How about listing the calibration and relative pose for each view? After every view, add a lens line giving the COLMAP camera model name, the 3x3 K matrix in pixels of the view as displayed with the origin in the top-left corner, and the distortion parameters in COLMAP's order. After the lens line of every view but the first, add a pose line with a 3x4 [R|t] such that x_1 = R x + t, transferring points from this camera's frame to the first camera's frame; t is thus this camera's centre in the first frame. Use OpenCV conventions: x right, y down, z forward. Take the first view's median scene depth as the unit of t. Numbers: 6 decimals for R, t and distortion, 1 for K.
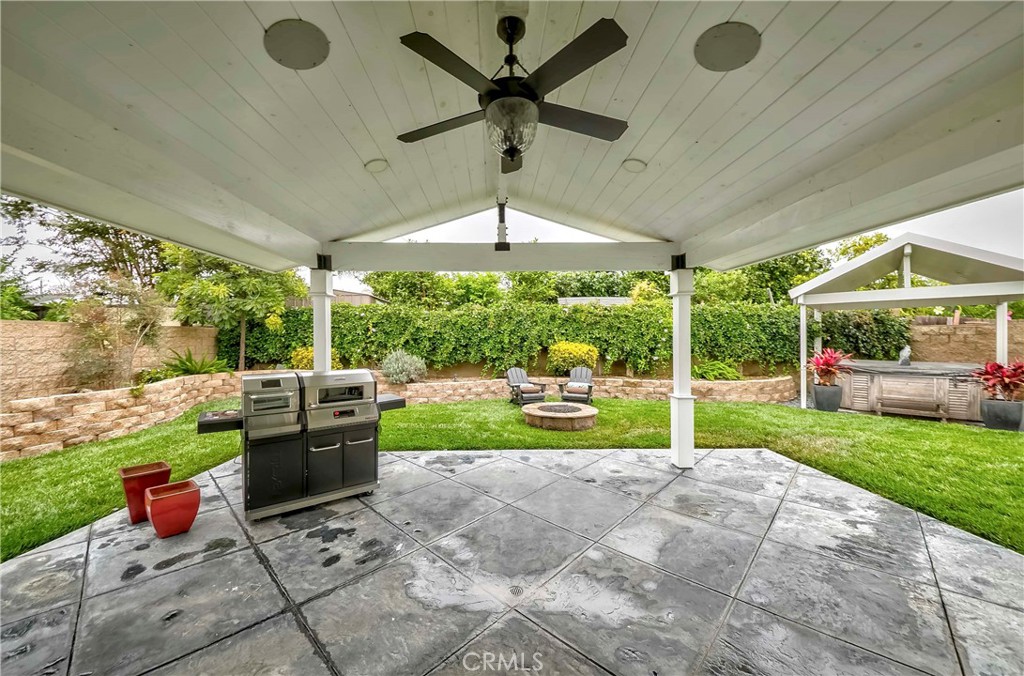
lens RADIAL K [[372.1, 0, 512.0], [0, 372.1, 338.0], [0, 0, 1]] dist [0.000204, 0.000003]
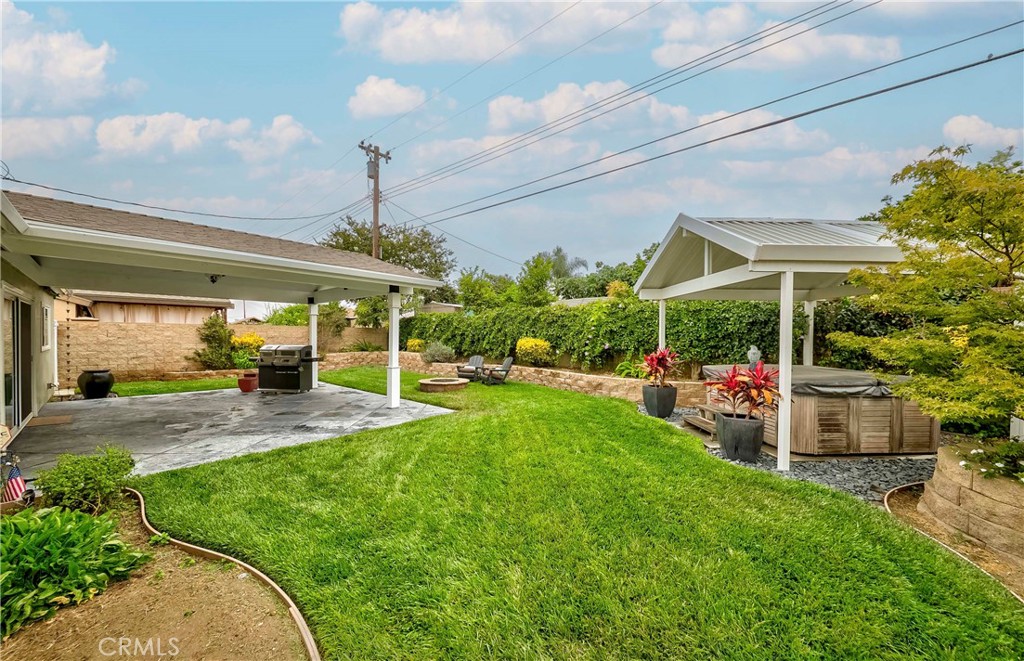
lens RADIAL K [[359.7, 0, 514.4], [0, 359.7, 343.5], [0, 0, 1]] dist [-0.000011, -0.000006]
pose [[0.732731, 0.020227, -0.680218, 1.110369], [-0.012226, 0.999788, 0.016560, 0.011270], [0.680409, -0.003817, 0.732823, 0.103132]]
